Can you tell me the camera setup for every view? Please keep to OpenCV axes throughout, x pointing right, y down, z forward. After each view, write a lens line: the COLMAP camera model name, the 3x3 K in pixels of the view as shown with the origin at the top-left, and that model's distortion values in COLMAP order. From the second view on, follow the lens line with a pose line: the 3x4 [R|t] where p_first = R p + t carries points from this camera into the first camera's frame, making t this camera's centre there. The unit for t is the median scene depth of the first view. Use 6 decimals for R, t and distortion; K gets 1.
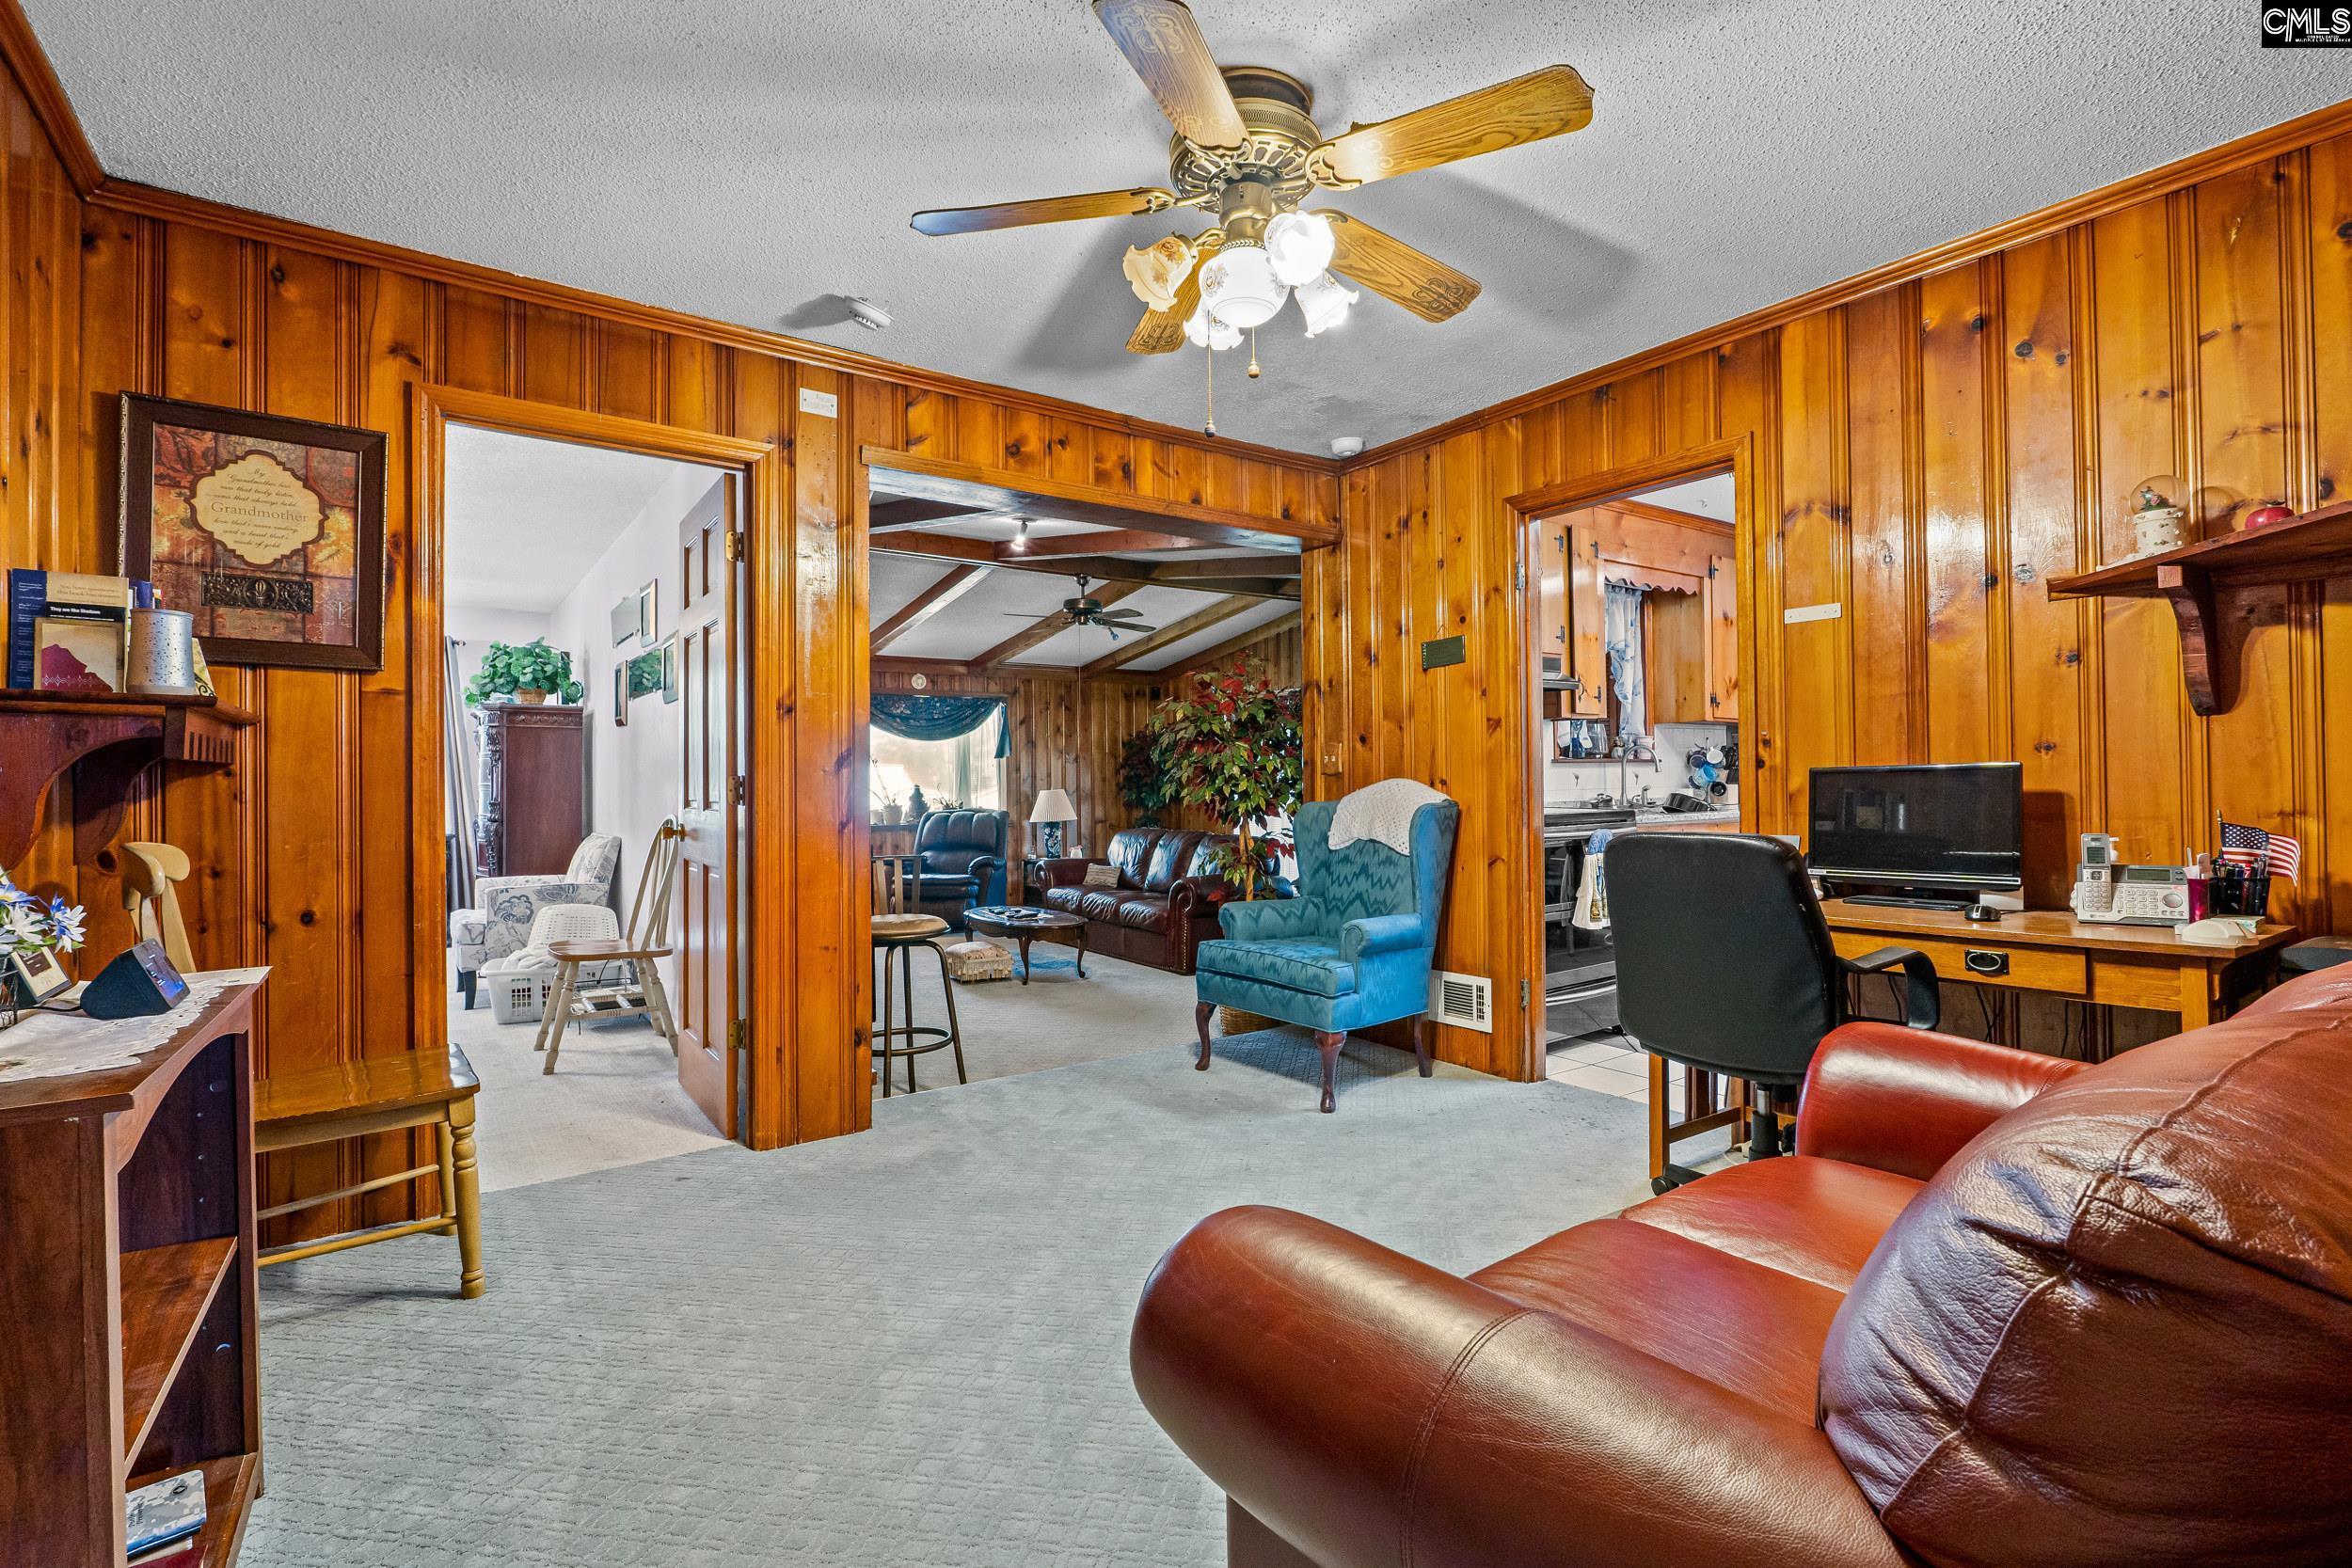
lens RADIAL K [[1071.2, 0, 1171.6], [0, 1071.2, 778.8], [0, 0, 1]] dist [-0.008959, 0.000802]
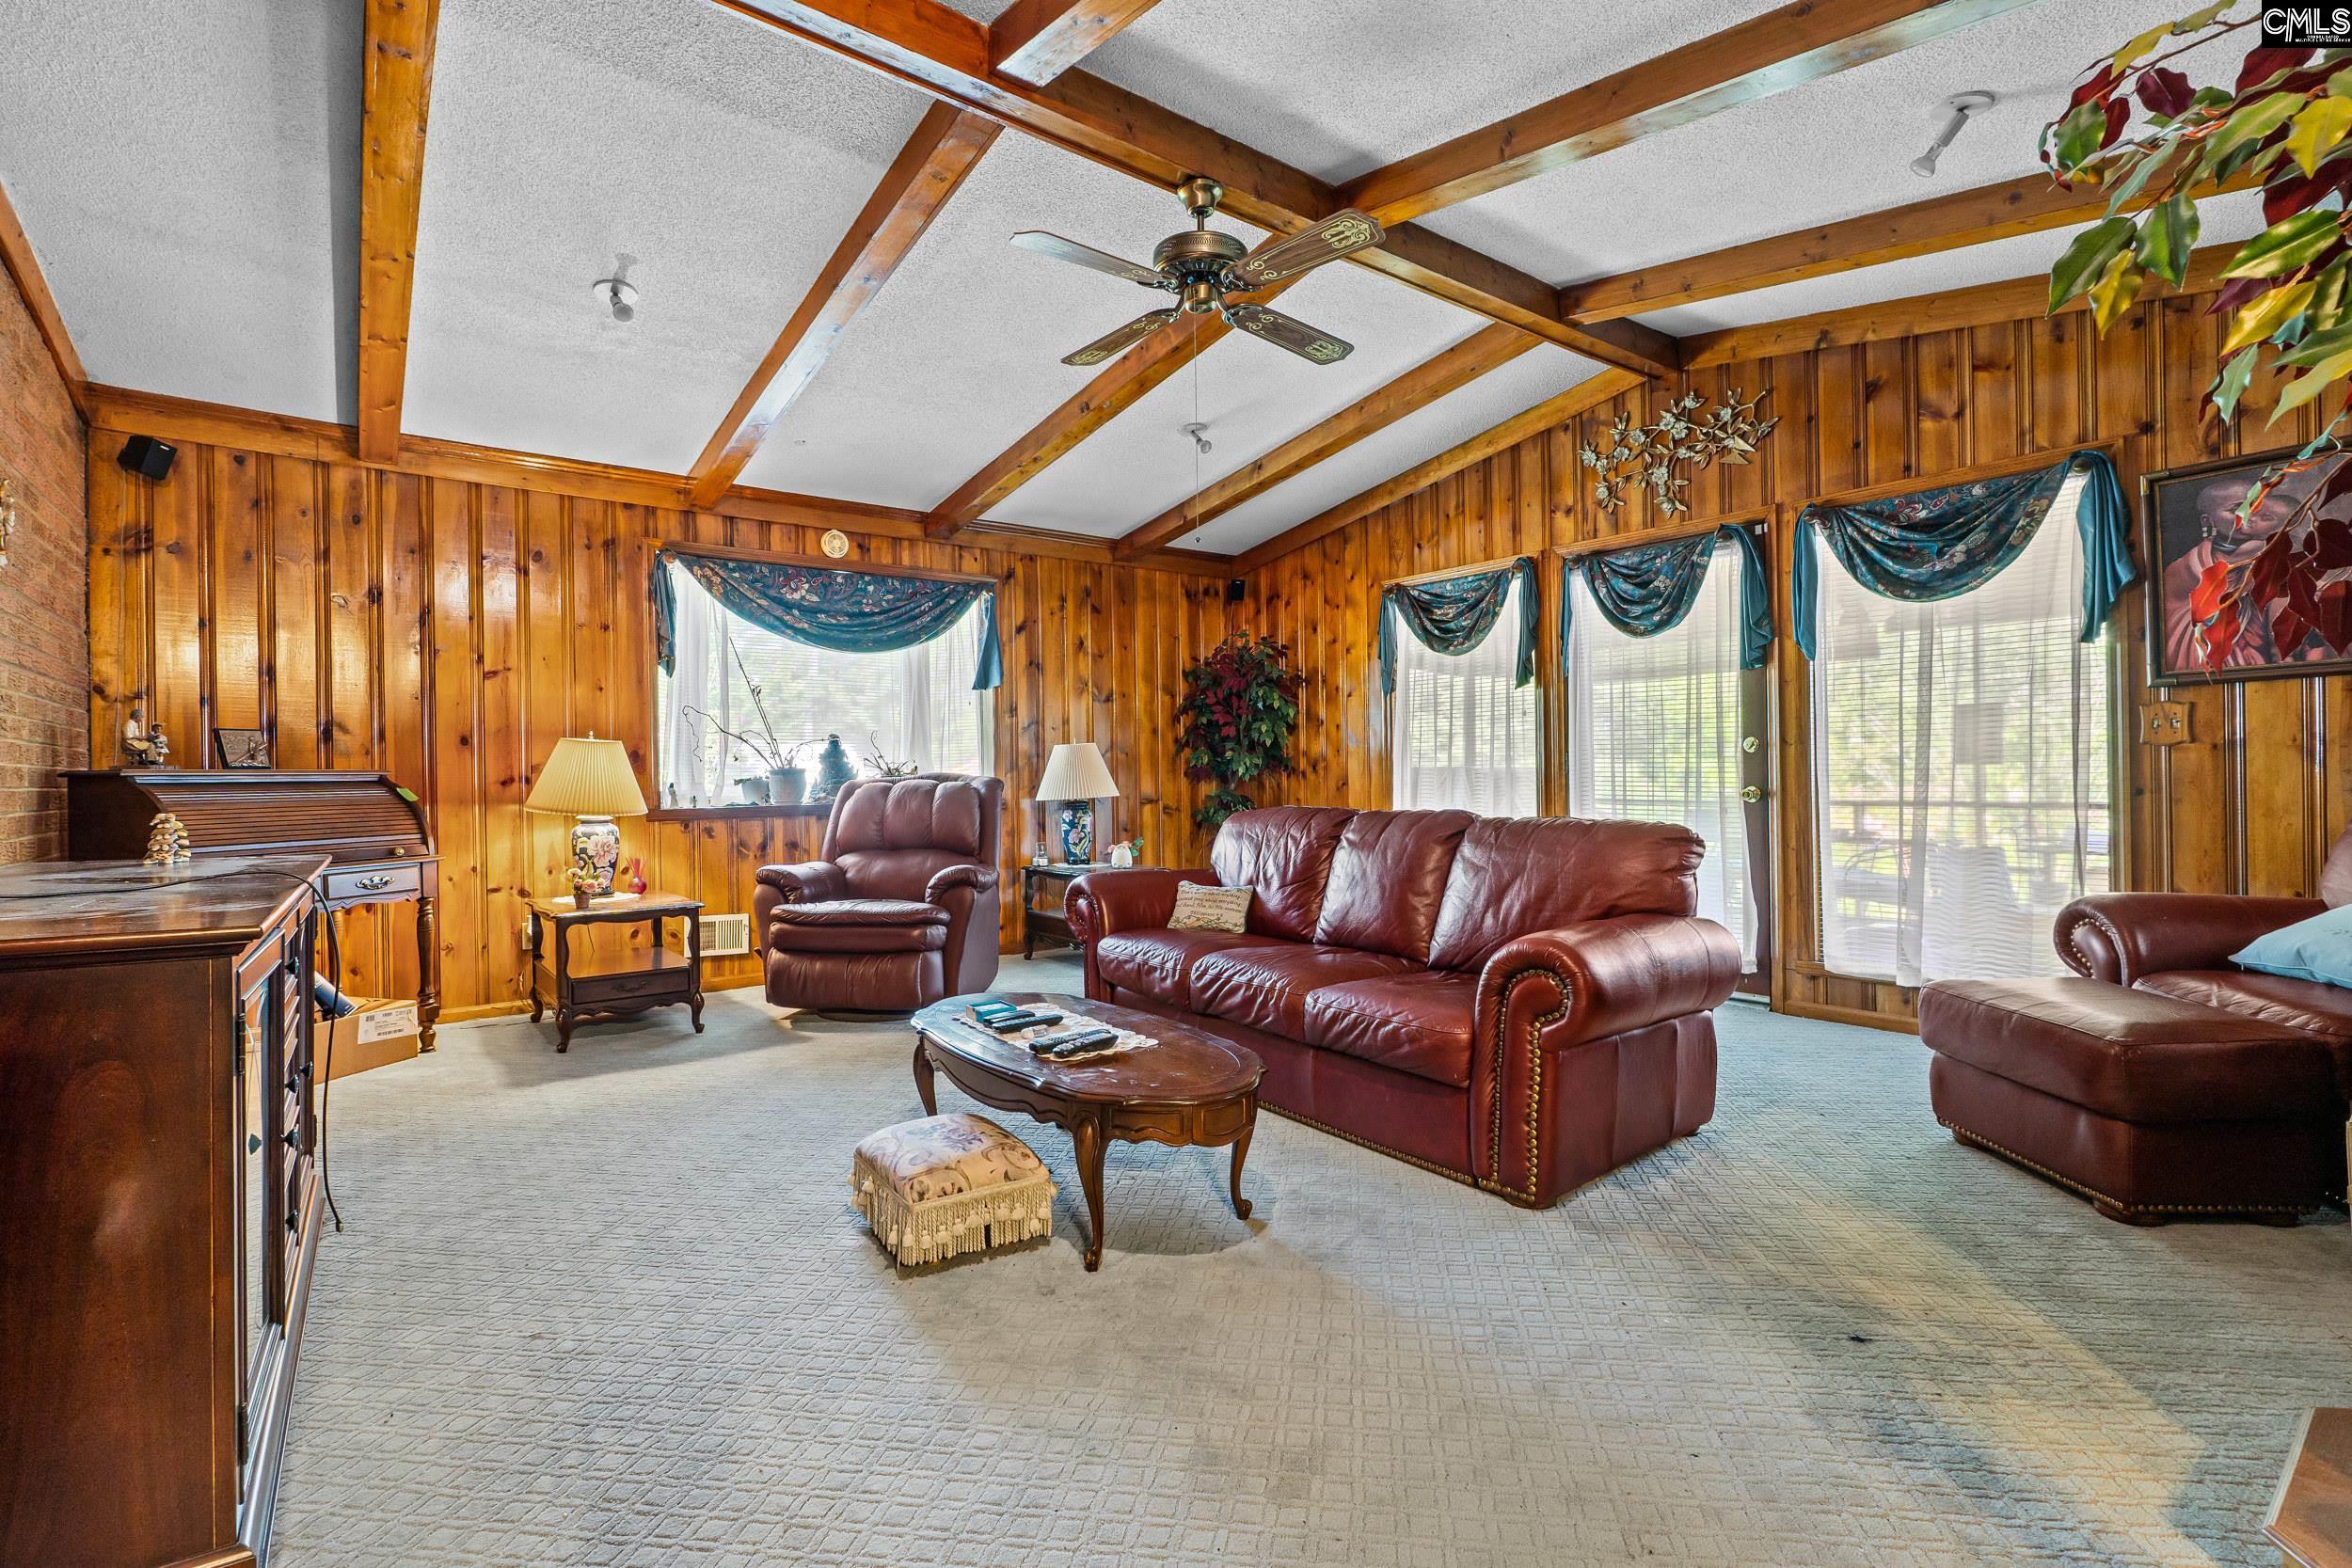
lens RADIAL K [[1071.1, 0, 1174.3], [0, 1071.1, 777.1], [0, 0, 1]] dist [-0.006488, -0.000934]
pose [[0.999364, -0.000758, 0.035644, -0.079842], [0.000507, 0.999975, 0.007045, 0.024105], [-0.035648, -0.007023, 0.999340, 0.432968]]
